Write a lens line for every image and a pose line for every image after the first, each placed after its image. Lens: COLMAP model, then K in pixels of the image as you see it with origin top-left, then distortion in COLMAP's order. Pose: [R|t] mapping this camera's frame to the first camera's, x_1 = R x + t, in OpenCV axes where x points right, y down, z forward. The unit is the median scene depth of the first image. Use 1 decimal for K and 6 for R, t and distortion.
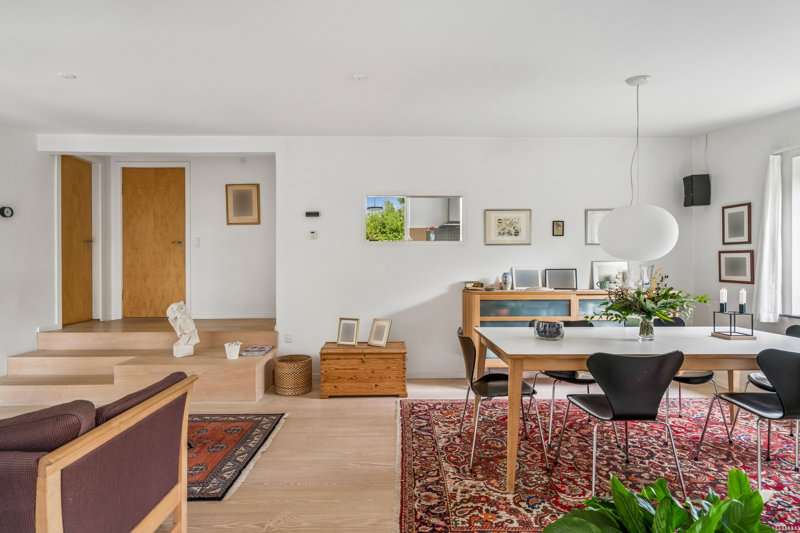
lens RADIAL K [[410.0, 0, 399.7], [0, 410.0, 267.8], [0, 0, 1]] dist [-0.005725, -0.000636]
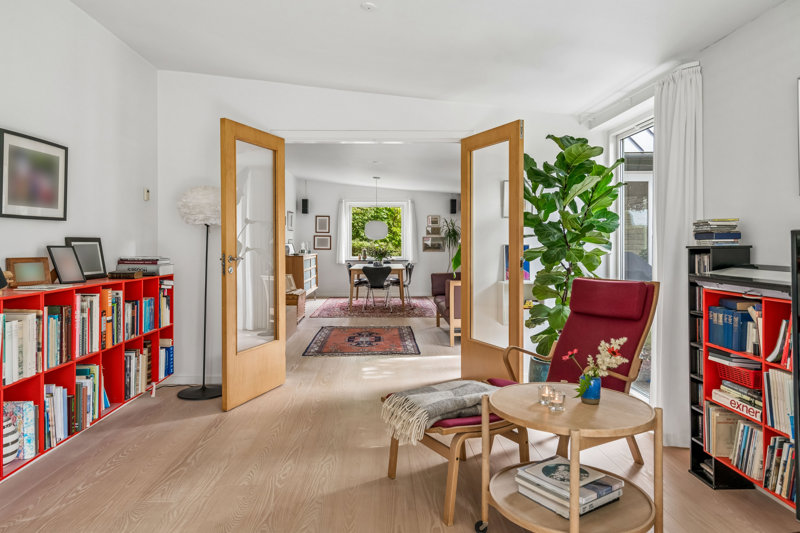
lens RADIAL K [[532.5, 0, 402.8], [0, 532.5, 260.0], [0, 0, 1]] dist [-0.001140, -0.000395]
pose [[-0.017355, -0.026788, 0.999490, -2.248473], [0.007374, 0.999610, 0.026919, 0.018595], [-0.999822, 0.007837, -0.017151, 0.610628]]
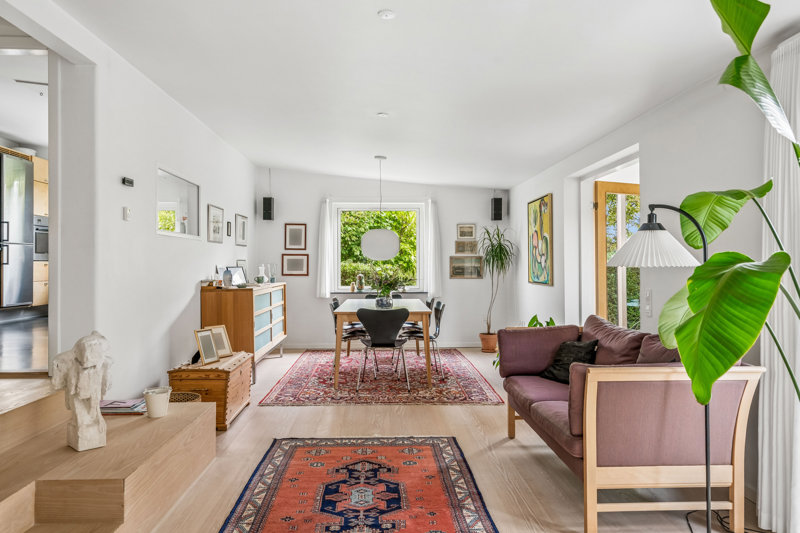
lens RADIAL K [[562.4, 0, 402.2], [0, 562.4, 263.0], [0, 0, 1]] dist [0.031012, 0.002531]
pose [[-0.021565, 0.007657, 0.999738, -1.275950], [0.009286, 0.999929, -0.007459, 0.009401], [-0.999724, 0.009122, -0.021635, 0.666658]]
